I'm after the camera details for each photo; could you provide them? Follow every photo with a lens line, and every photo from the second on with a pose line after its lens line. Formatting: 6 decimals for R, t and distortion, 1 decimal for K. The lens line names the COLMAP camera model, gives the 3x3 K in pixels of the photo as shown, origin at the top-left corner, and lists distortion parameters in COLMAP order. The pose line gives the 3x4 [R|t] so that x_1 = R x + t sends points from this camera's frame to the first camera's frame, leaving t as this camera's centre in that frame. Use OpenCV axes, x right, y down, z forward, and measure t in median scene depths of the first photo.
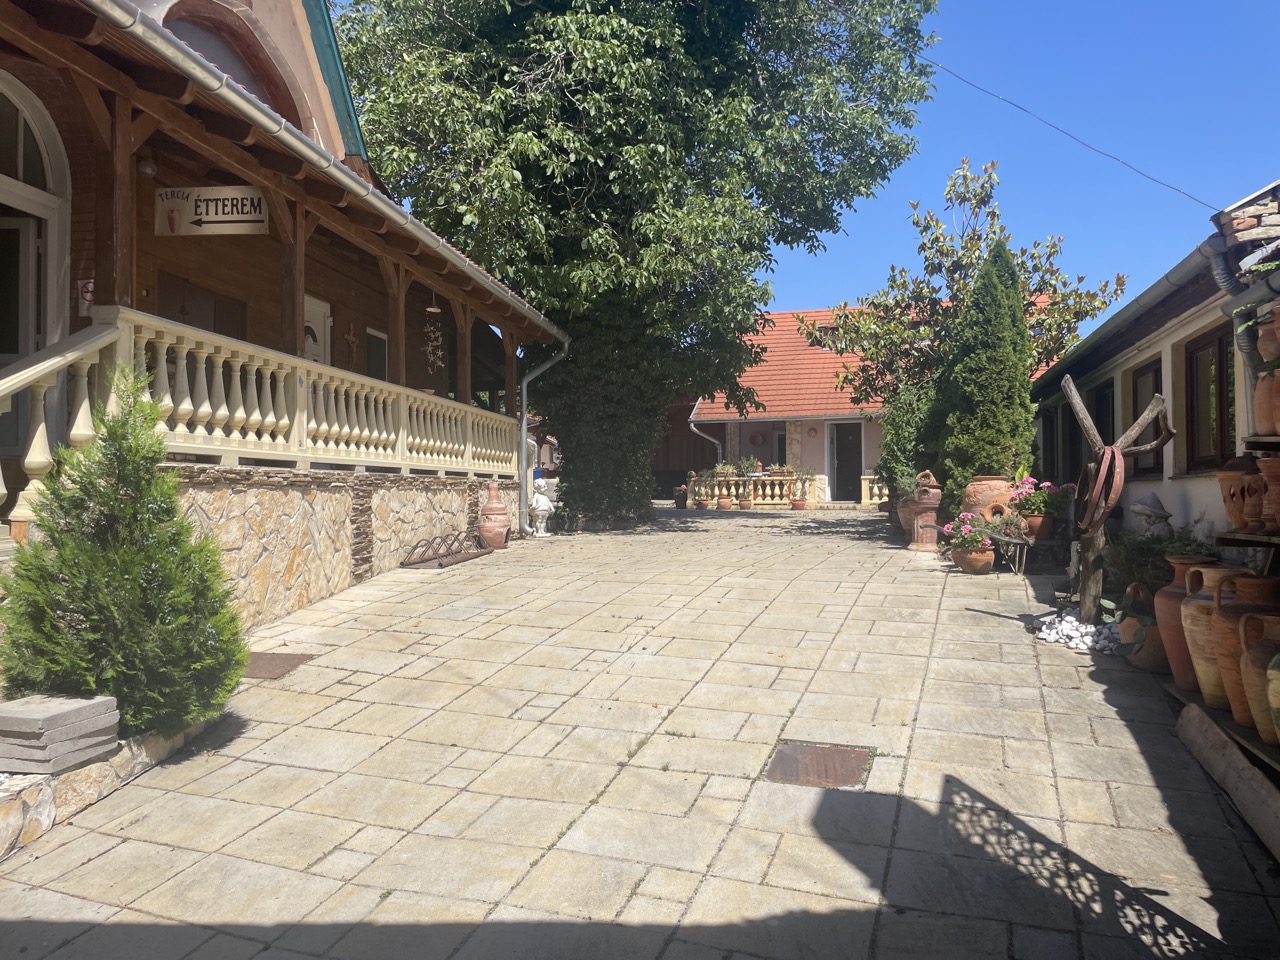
lens RADIAL K [[969.5, 0, 645.1], [0, 969.5, 470.5], [0, 0, 1]] dist [0.094734, -0.121370]
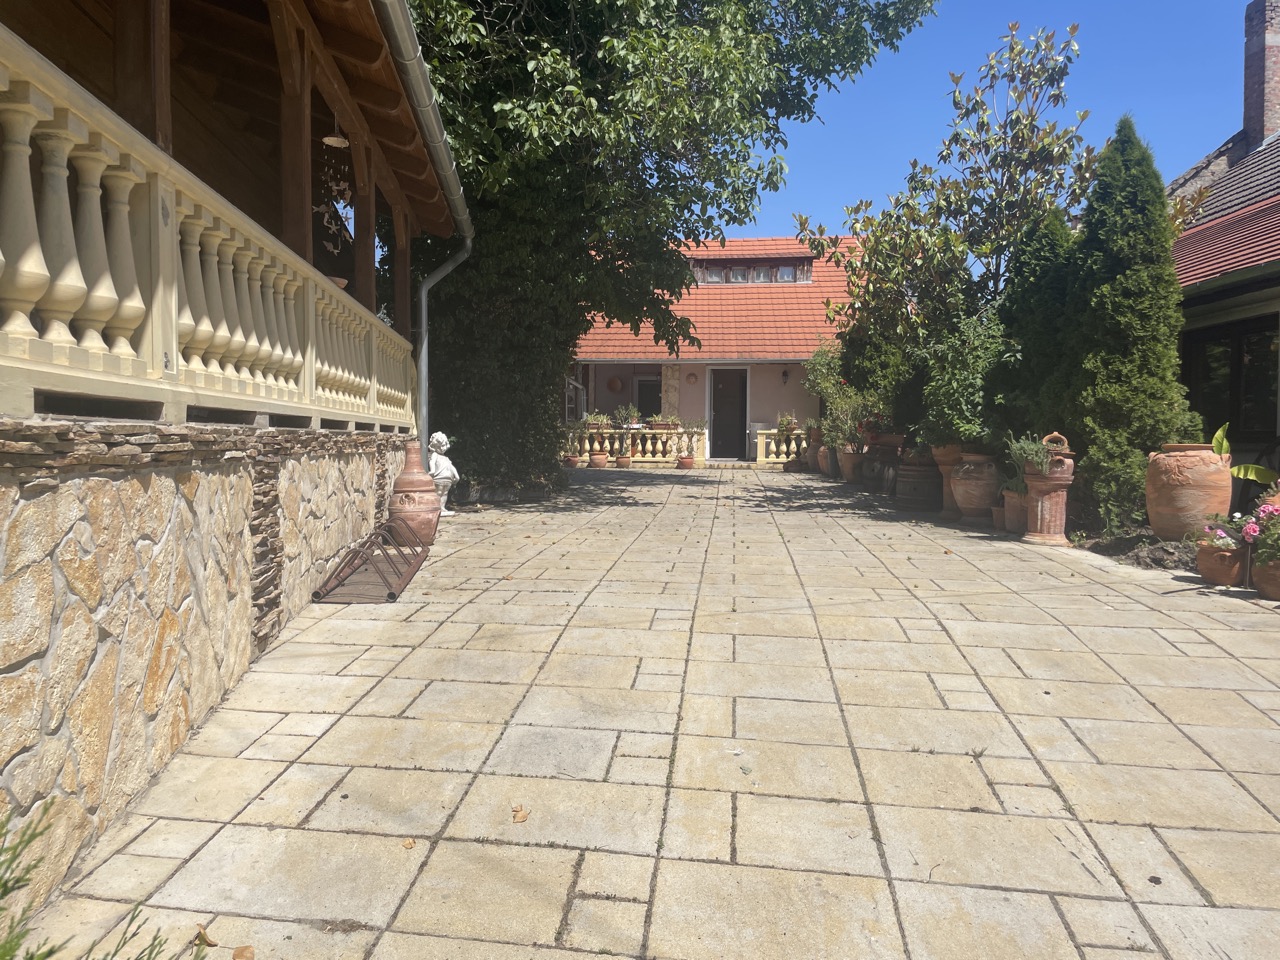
lens RADIAL K [[969.5, 0, 644.6], [0, 969.5, 471.5], [0, 0, 1]] dist [0.094734, -0.121370]
pose [[0.968901, 0.004649, 0.247406, -0.232081], [-0.018526, 0.998380, 0.053792, -0.006124], [-0.246755, -0.056703, 0.967417, 0.484589]]
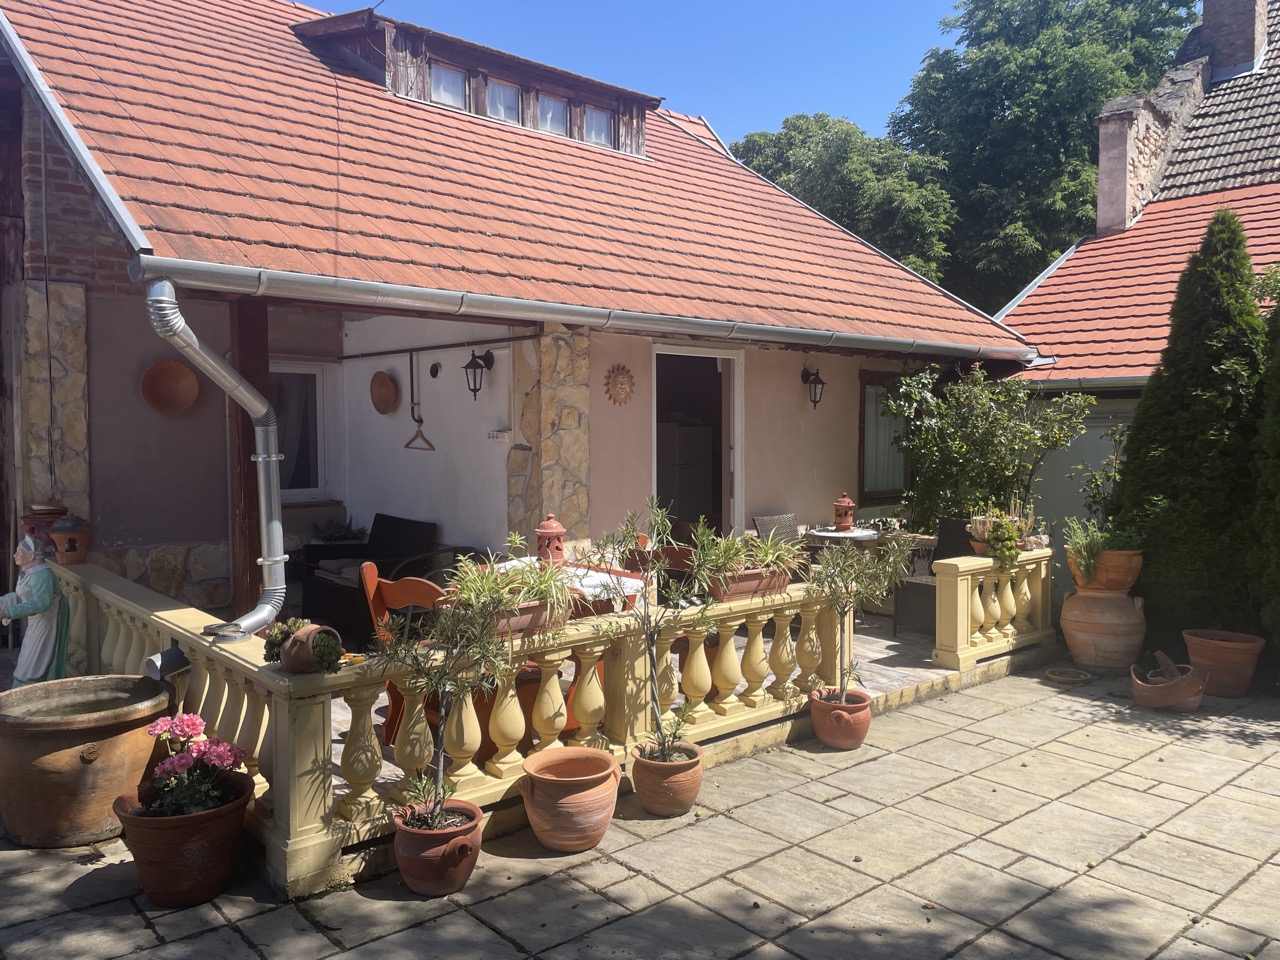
lens RADIAL K [[969.5, 0, 637.8], [0, 969.5, 476.2], [0, 0, 1]] dist [0.094734, -0.121370]
pose [[0.494070, -0.035916, 0.868680, -0.142710], [-0.023533, 0.998228, 0.054656, -0.081048], [-0.869103, -0.047447, 0.492350, 2.458997]]
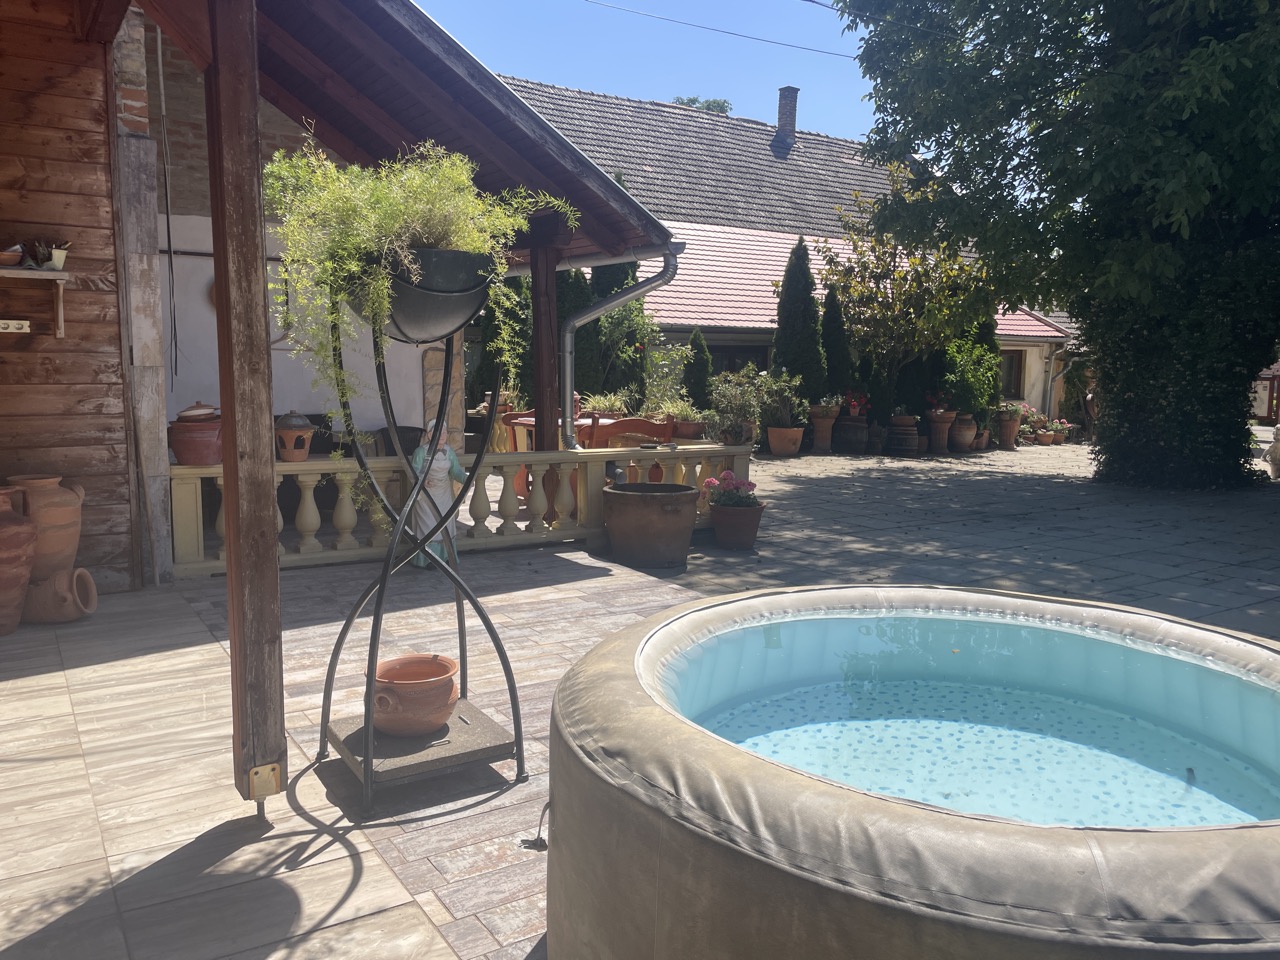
lens RADIAL K [[969.5, 0, 638.7], [0, 969.5, 480.3], [0, 0, 1]] dist [0.094734, -0.121370]
pose [[-0.785357, -0.075399, 0.614435, -0.351776], [-0.017129, 0.994822, 0.100183, -0.032423], [-0.618806, 0.068155, -0.782581, 3.532720]]
